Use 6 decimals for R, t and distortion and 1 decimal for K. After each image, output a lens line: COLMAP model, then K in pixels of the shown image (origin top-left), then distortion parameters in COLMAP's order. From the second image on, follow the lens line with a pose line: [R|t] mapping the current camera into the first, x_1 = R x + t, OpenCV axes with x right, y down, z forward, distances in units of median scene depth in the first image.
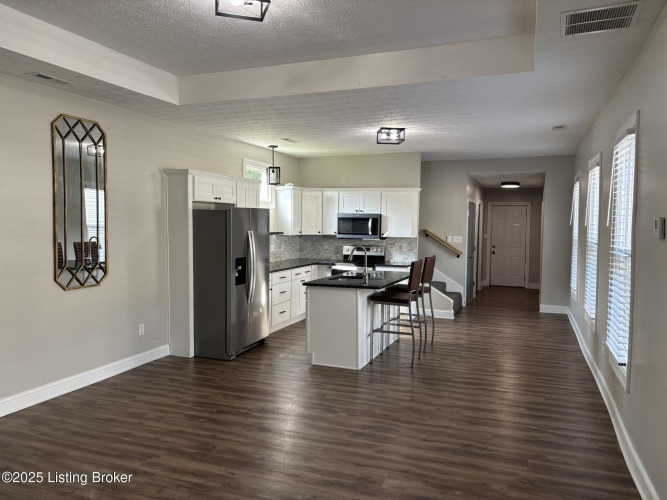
lens RADIAL K [[509.3, 0, 333.5], [0, 509.3, 250.0], [0, 0, 1]] dist [0.068614, -0.088302]
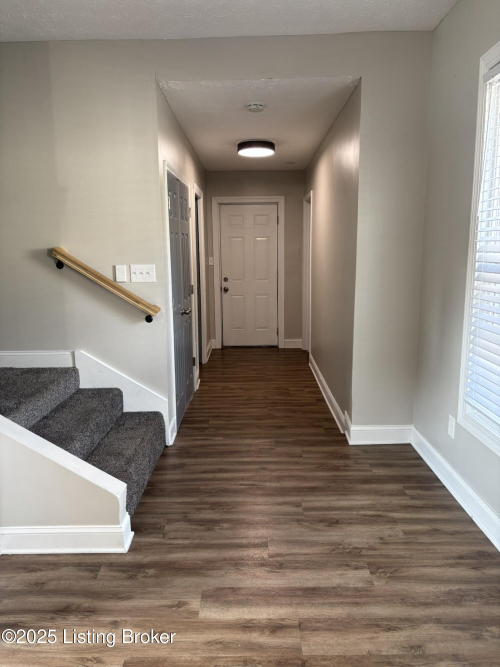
lens RADIAL K [[509.3, 0, 250.0], [0, 509.3, 333.5], [0, 0, 1]] dist [0.068614, -0.088302]
pose [[0.931149, -0.085054, 0.354580, 0.159548], [0.044703, 0.991707, 0.120492, -0.016559], [-0.361888, -0.096346, 0.927230, 0.554589]]
